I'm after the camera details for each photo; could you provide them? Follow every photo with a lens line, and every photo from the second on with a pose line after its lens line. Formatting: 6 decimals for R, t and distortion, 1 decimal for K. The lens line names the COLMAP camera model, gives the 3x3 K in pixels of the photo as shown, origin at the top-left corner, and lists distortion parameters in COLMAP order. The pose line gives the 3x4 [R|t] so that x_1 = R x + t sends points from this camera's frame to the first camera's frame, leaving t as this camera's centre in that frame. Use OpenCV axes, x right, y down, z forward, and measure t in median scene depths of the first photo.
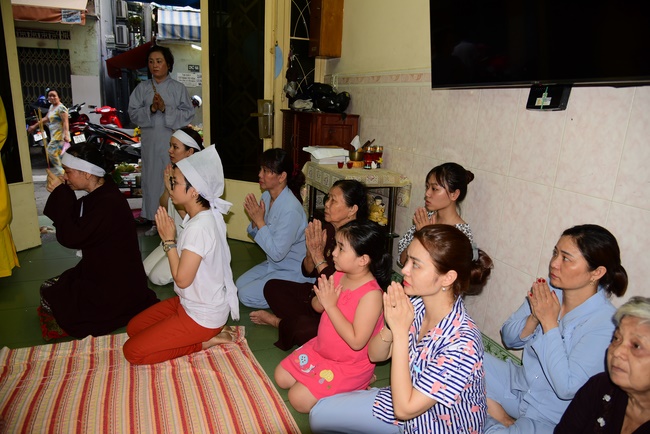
lens RADIAL K [[454.9, 0, 325.0], [0, 454.9, 217.0], [0, 0, 1]] dist [-0.003619, -0.001881]
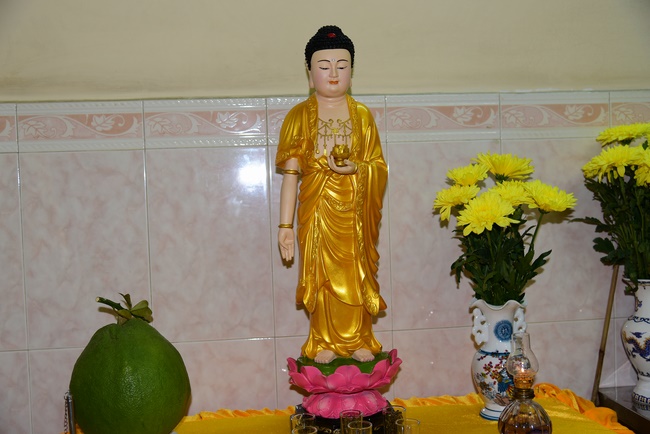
lens RADIAL K [[744.5, 0, 325.0], [0, 744.5, 217.0], [0, 0, 1]] dist [-0.002097, -0.001830]
pose [[0.292601, -0.098120, 0.951187, -0.175446], [0.294787, 0.955530, 0.007886, -0.122196], [-0.909662, 0.278091, 0.308514, 0.431974]]
